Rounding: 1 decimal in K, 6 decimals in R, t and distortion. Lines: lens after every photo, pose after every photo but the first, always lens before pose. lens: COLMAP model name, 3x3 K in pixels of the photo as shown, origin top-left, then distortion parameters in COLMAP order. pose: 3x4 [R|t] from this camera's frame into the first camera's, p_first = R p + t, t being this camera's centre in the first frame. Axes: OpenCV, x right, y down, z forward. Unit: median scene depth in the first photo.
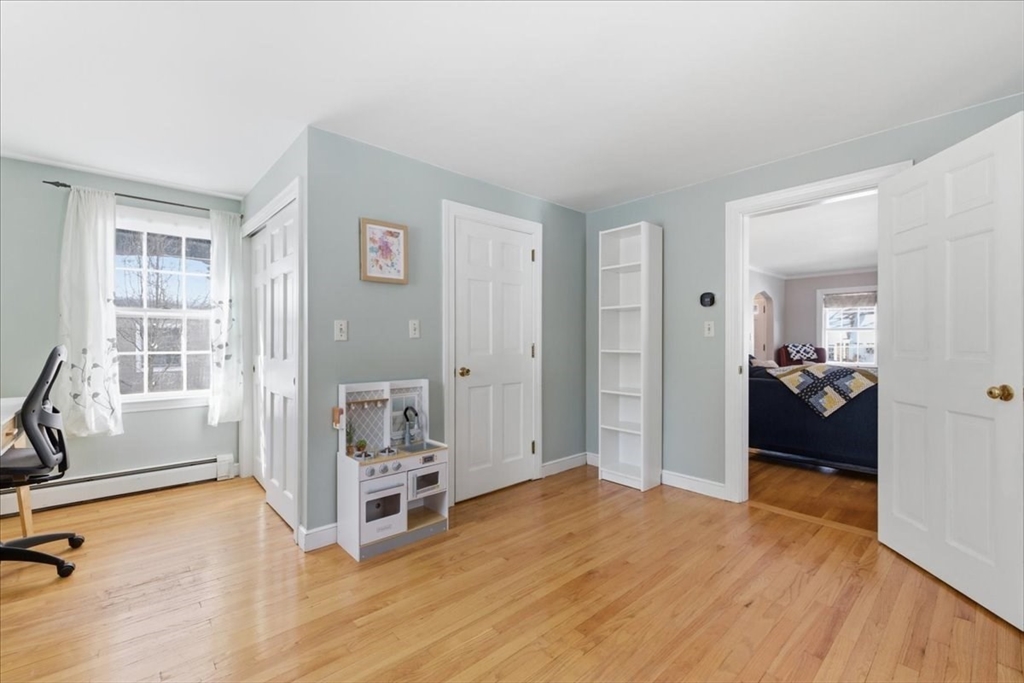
lens RADIAL K [[444.6, 0, 502.0], [0, 444.6, 343.2], [0, 0, 1]] dist [0.004238, -0.000046]
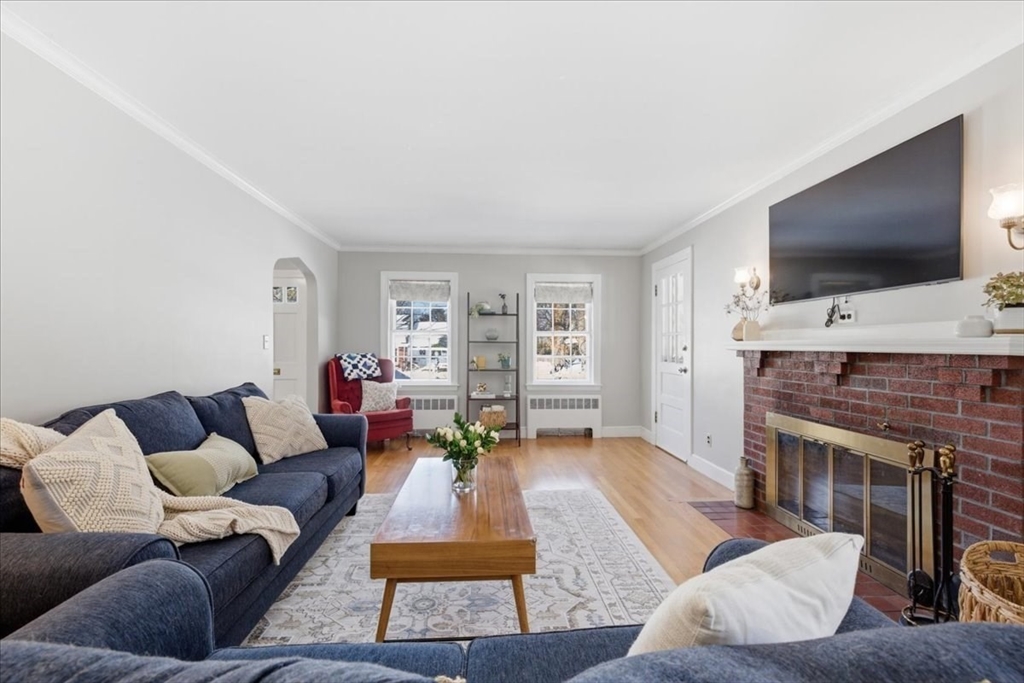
lens RADIAL K [[444.6, 0, 506.4], [0, 444.6, 341.7], [0, 0, 1]] dist [0.004238, -0.000046]
pose [[0.616134, 0.007595, 0.787605, 1.514867], [-0.007464, 0.999965, -0.003804, -0.068654], [-0.787606, -0.003535, 0.616169, 2.239395]]
